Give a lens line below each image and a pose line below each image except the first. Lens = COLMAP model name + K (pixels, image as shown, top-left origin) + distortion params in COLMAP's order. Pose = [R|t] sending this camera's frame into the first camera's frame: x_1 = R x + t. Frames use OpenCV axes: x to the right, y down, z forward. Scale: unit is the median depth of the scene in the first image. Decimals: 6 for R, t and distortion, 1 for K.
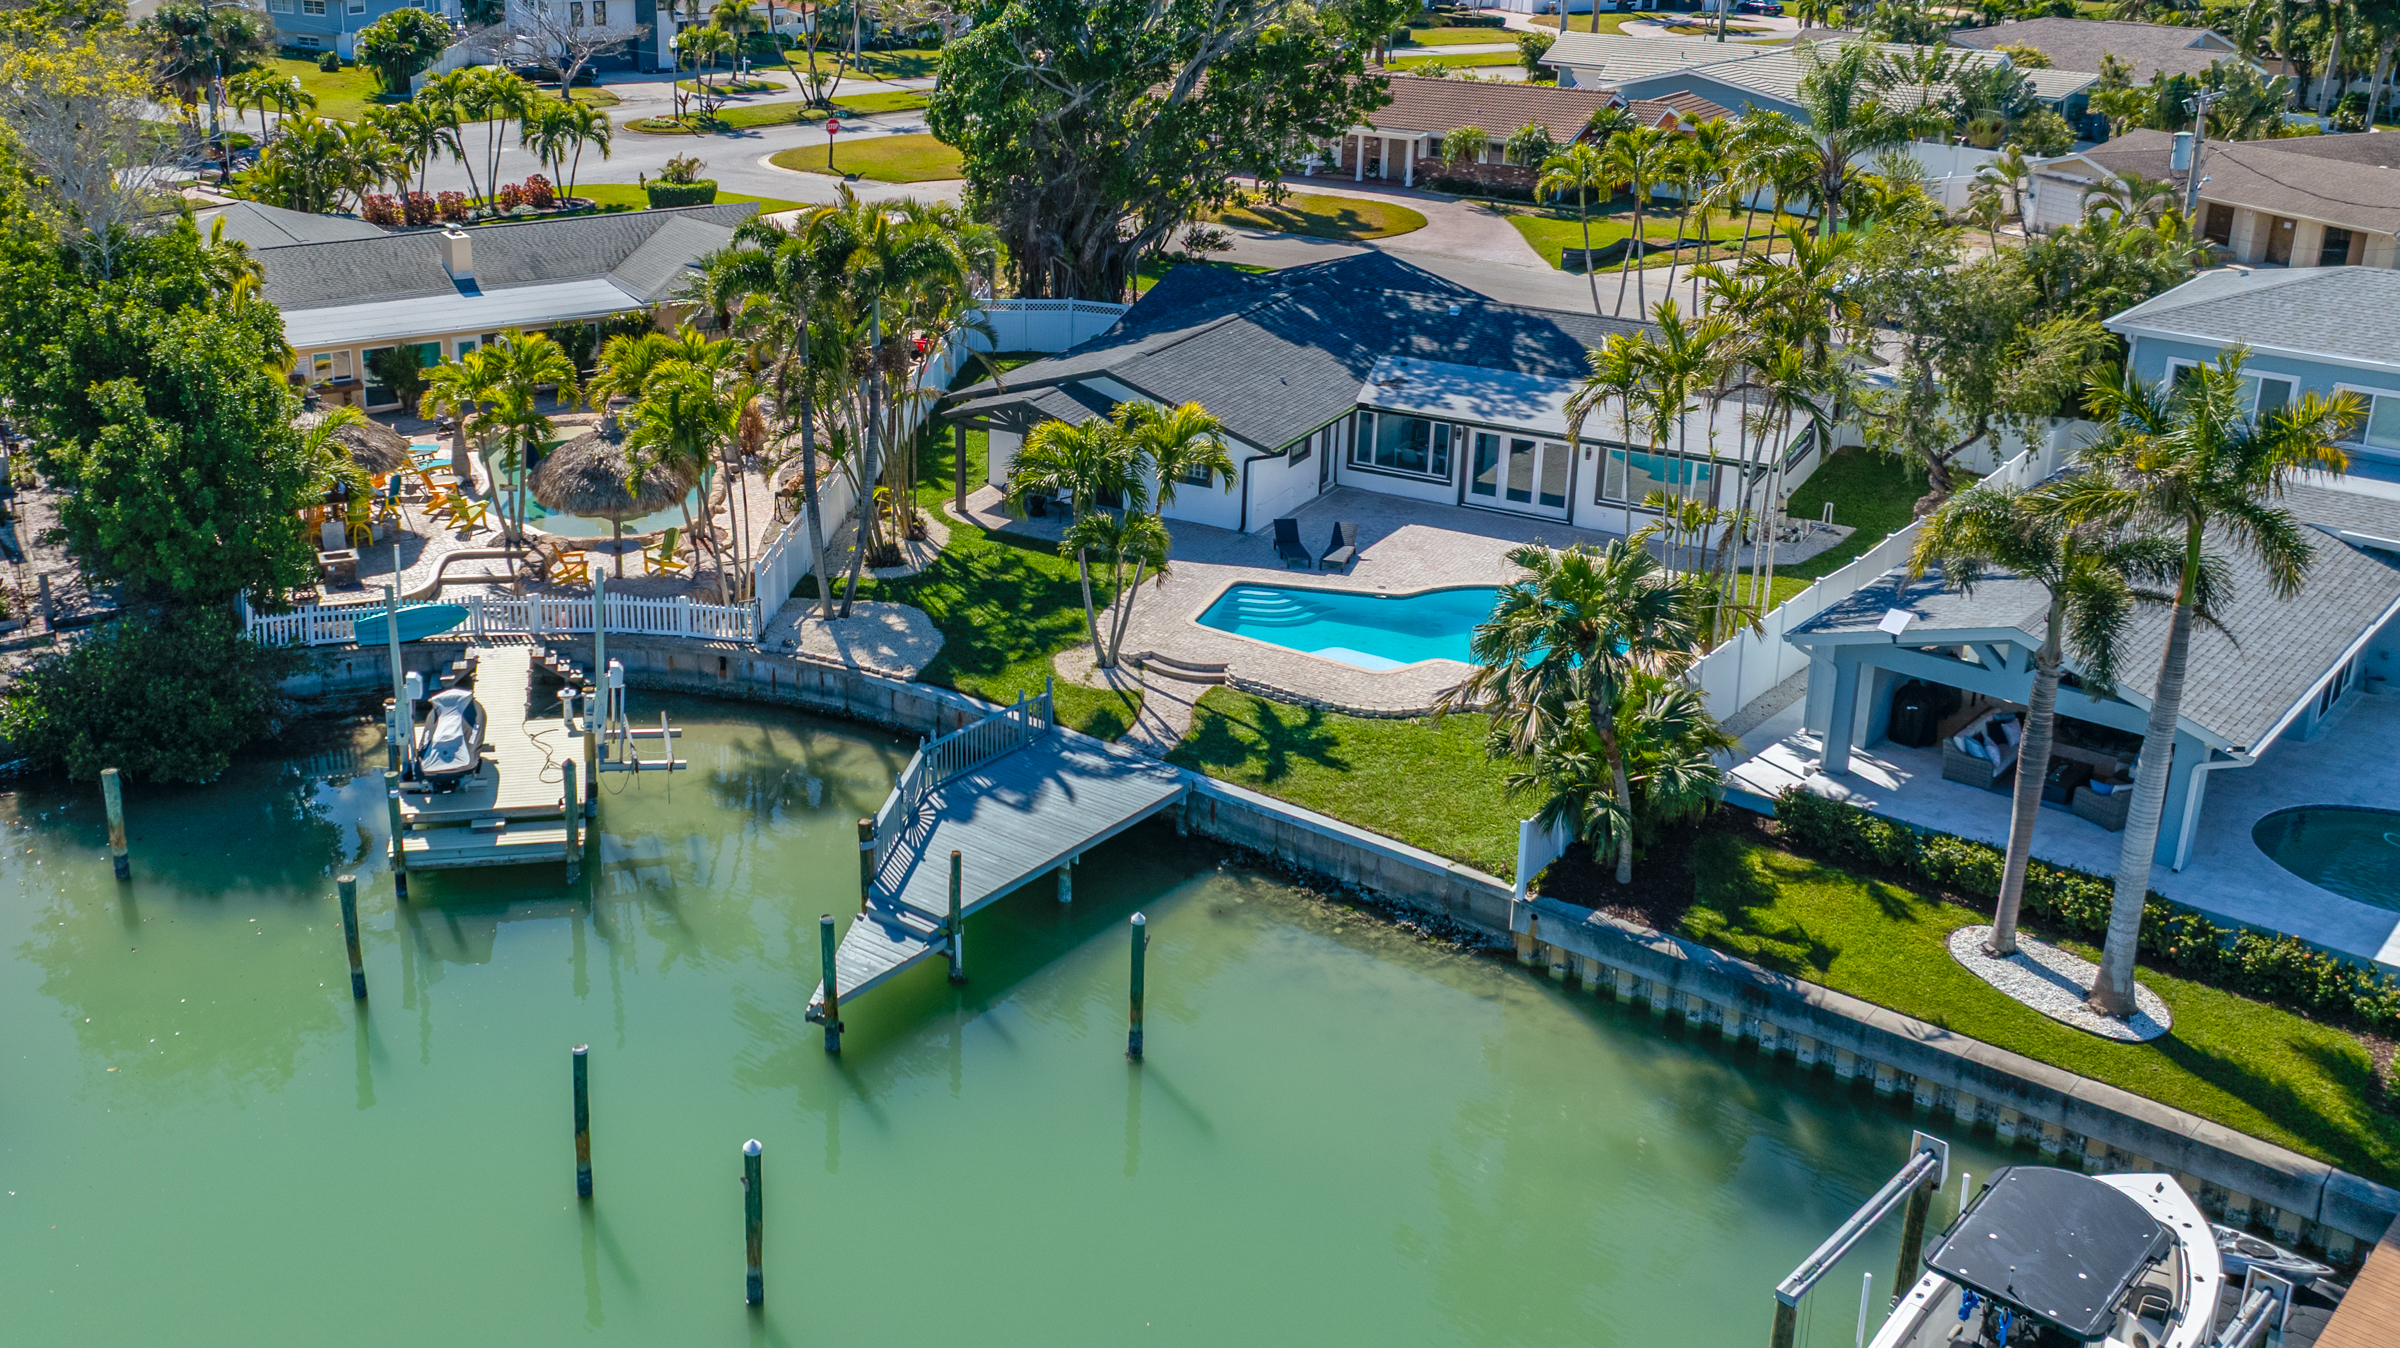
lens RADIAL K [[1997.9, 0, 1103.7], [0, 1997.9, 673.3], [0, 0, 1]] dist [-0.008509, 0.000796]
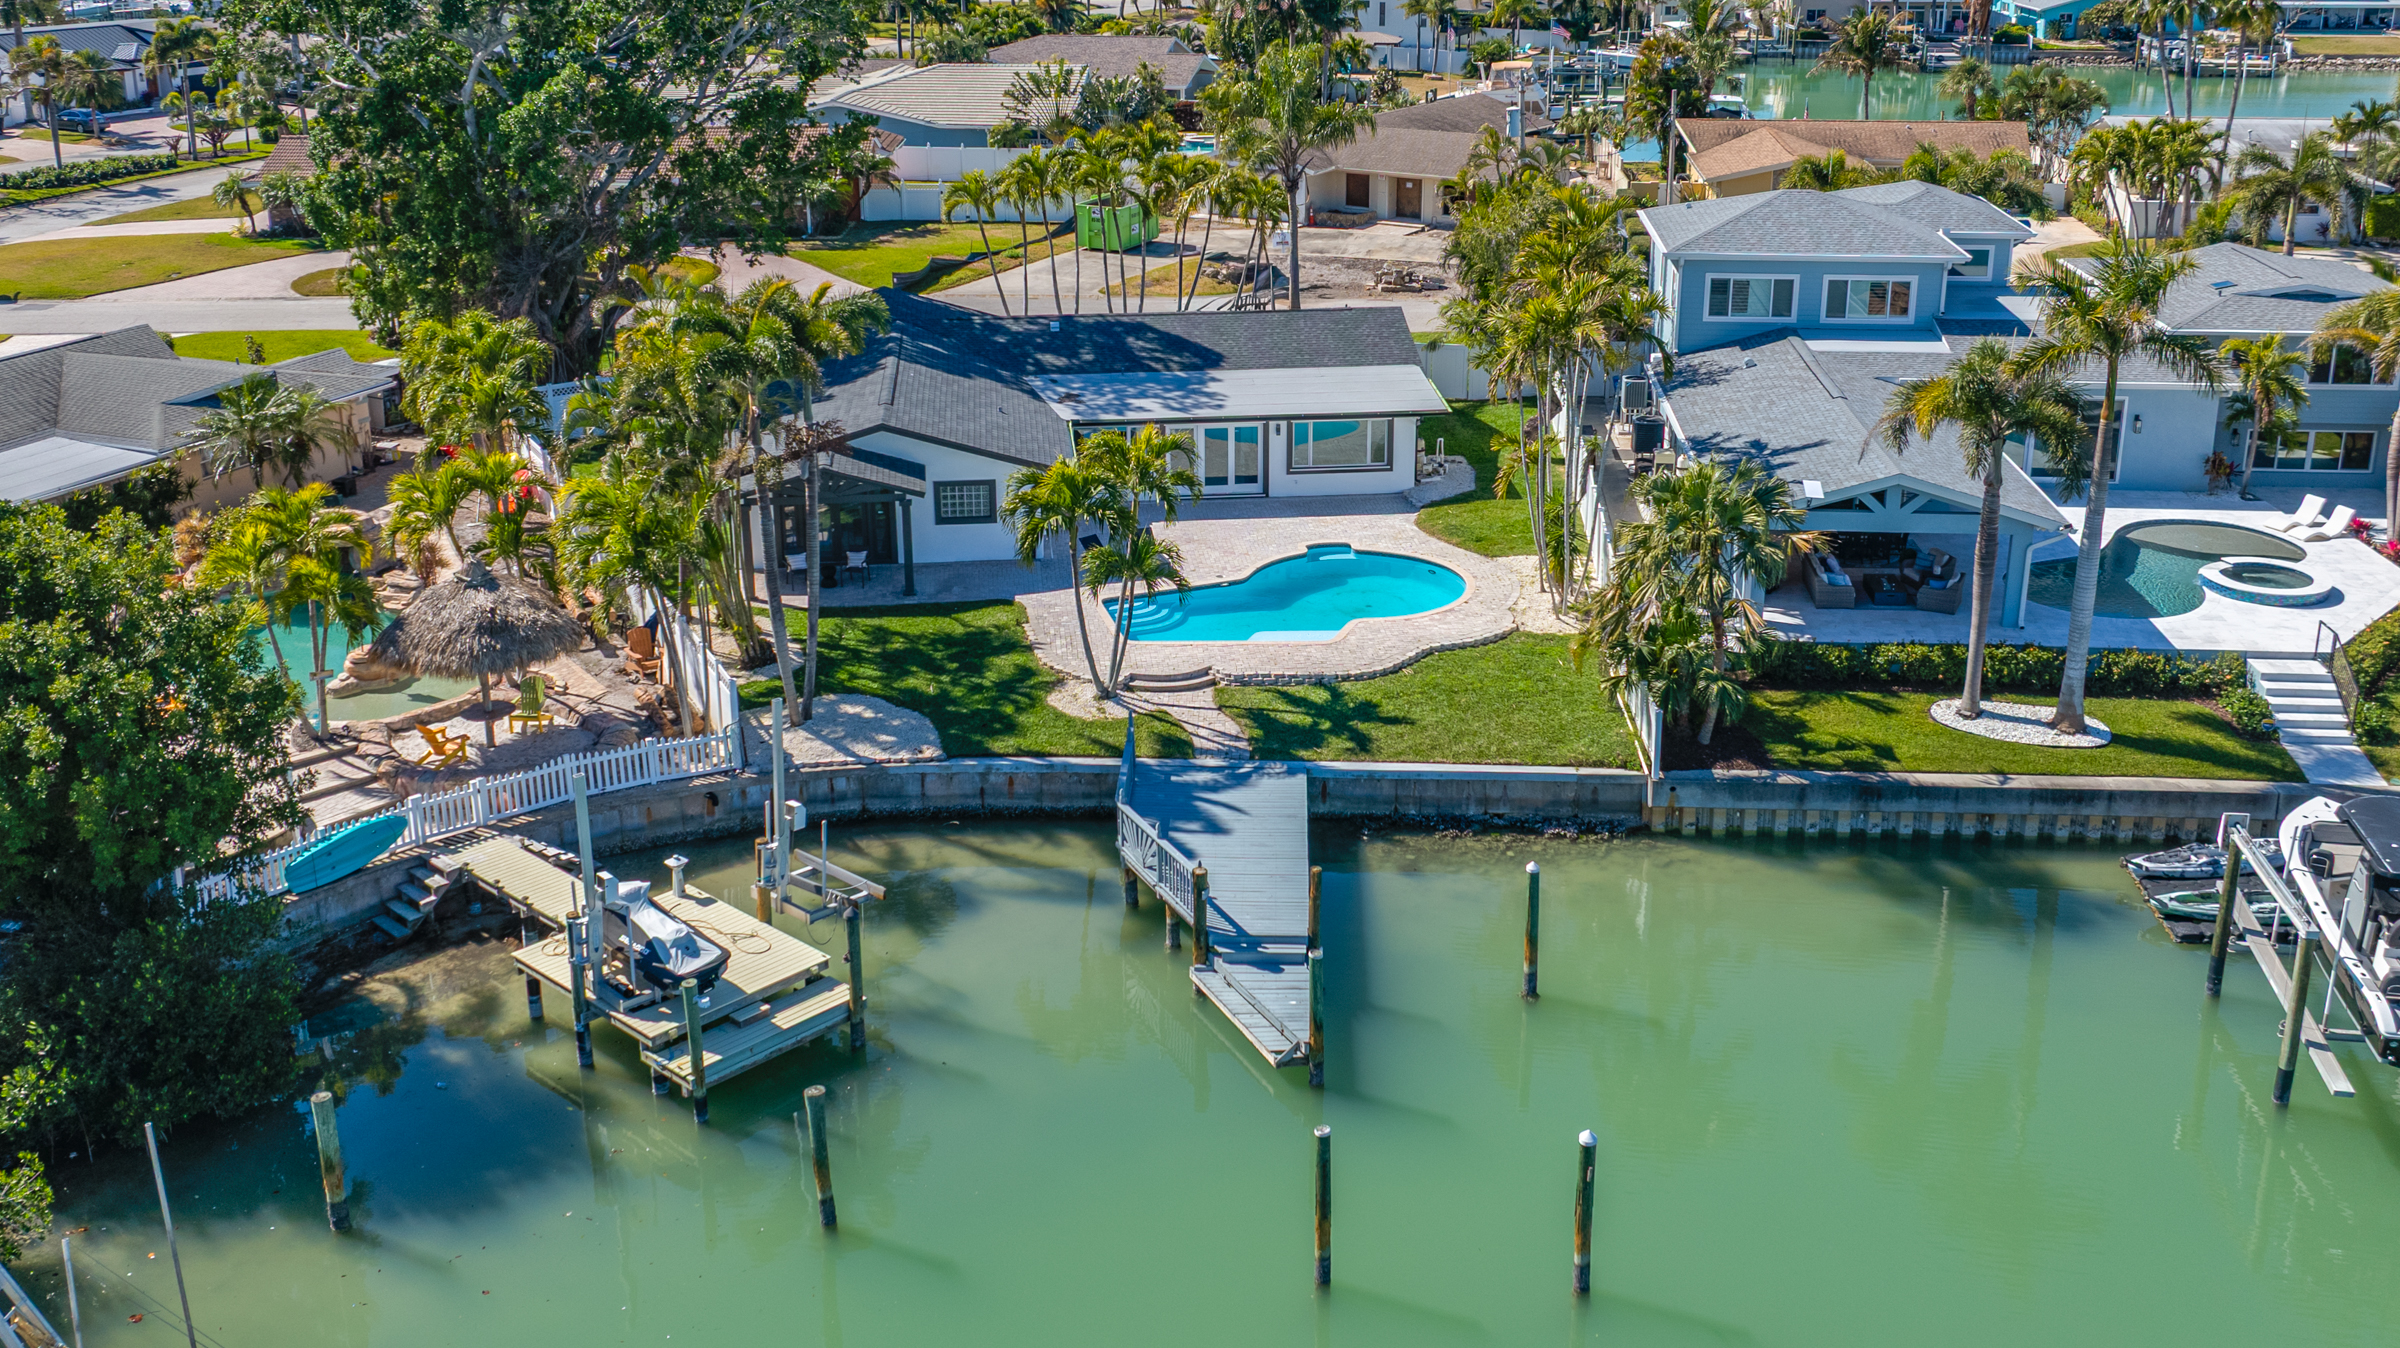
lens RADIAL K [[1997.9, 0, 1103.7], [0, 1997.9, 673.3], [0, 0, 1]] dist [-0.008509, 0.000796]
pose [[0.813072, -0.225195, 0.536843, -0.611928], [0.236753, 0.970360, 0.048476, -0.072981], [-0.531848, 0.087685, 0.842288, 0.168549]]
